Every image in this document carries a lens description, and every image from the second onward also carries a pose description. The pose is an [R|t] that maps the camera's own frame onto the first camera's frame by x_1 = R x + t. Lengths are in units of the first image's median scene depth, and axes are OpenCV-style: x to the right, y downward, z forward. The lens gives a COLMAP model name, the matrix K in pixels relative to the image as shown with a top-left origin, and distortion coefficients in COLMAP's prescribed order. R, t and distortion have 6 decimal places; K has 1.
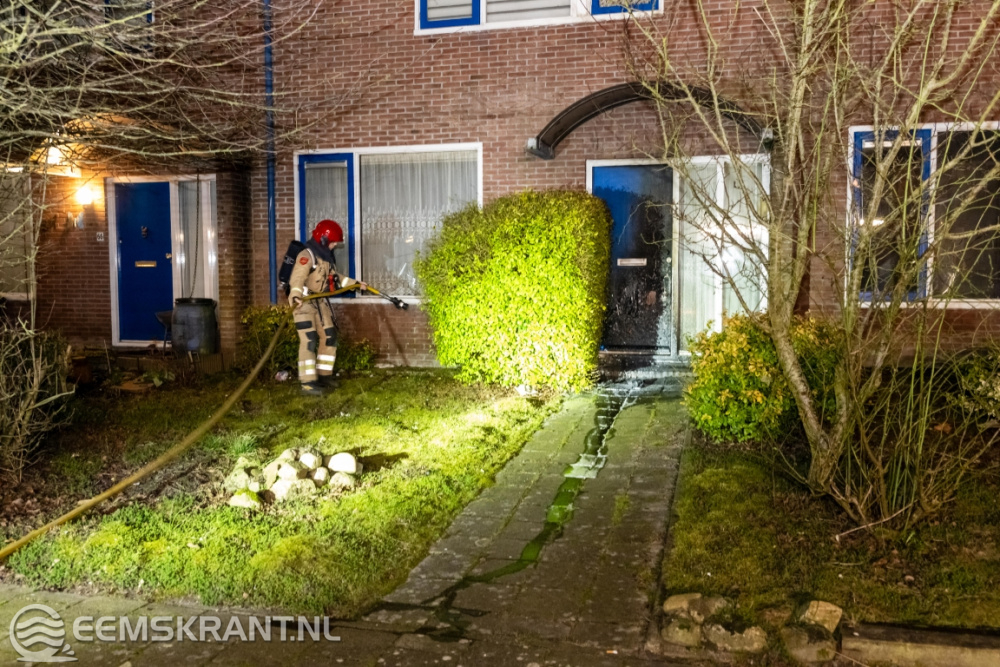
lens RADIAL K [[832.4, 0, 500.0], [0, 832.4, 333.5], [0, 0, 1]] dist [-0.009097, 0.003217]
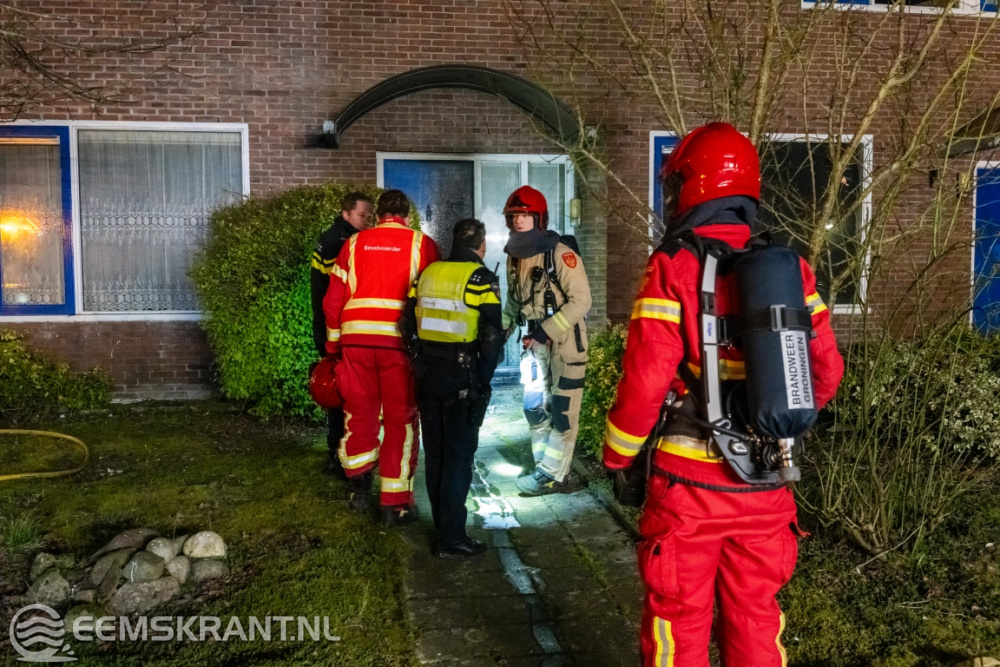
lens RADIAL K [[873.5, 0, 500.0], [0, 873.5, 333.5], [0, 0, 1]] dist [0.002421, -0.019381]
pose [[0.922407, -0.026468, 0.385311, -0.133563], [0.031935, 0.999460, -0.007795, -0.007328], [-0.384896, 0.019495, 0.922754, 0.113153]]
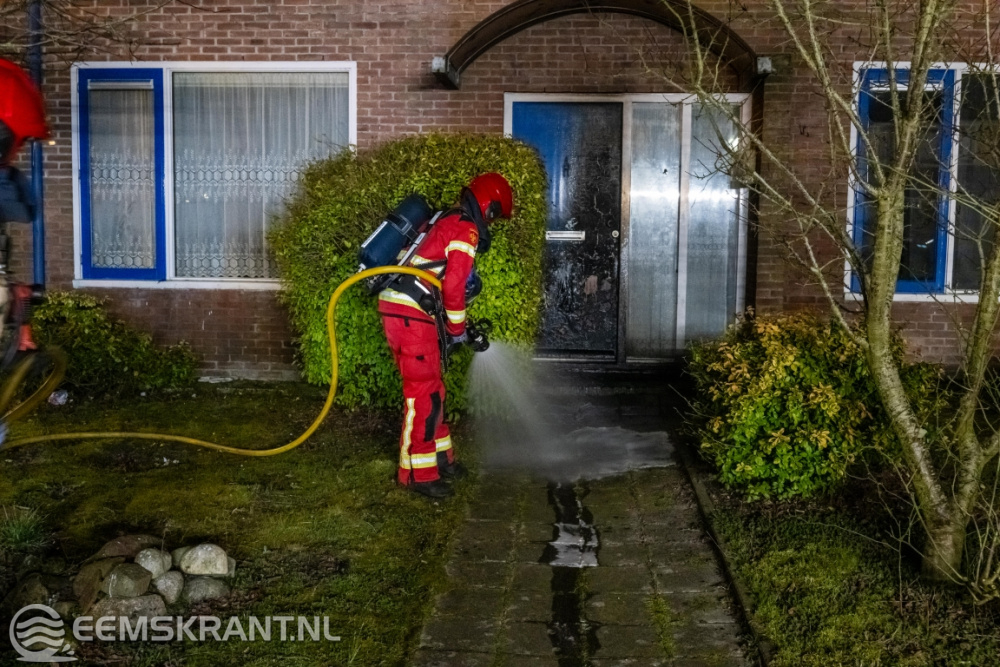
lens RADIAL K [[1037.9, 0, 500.0], [0, 1037.9, 333.5], [0, 0, 1]] dist [-0.002372, -0.054138]
pose [[0.983193, -0.000926, 0.182564, -0.063903], [-0.001831, 0.999887, 0.014935, -0.013606], [-0.182558, -0.015018, 0.983080, 0.116128]]
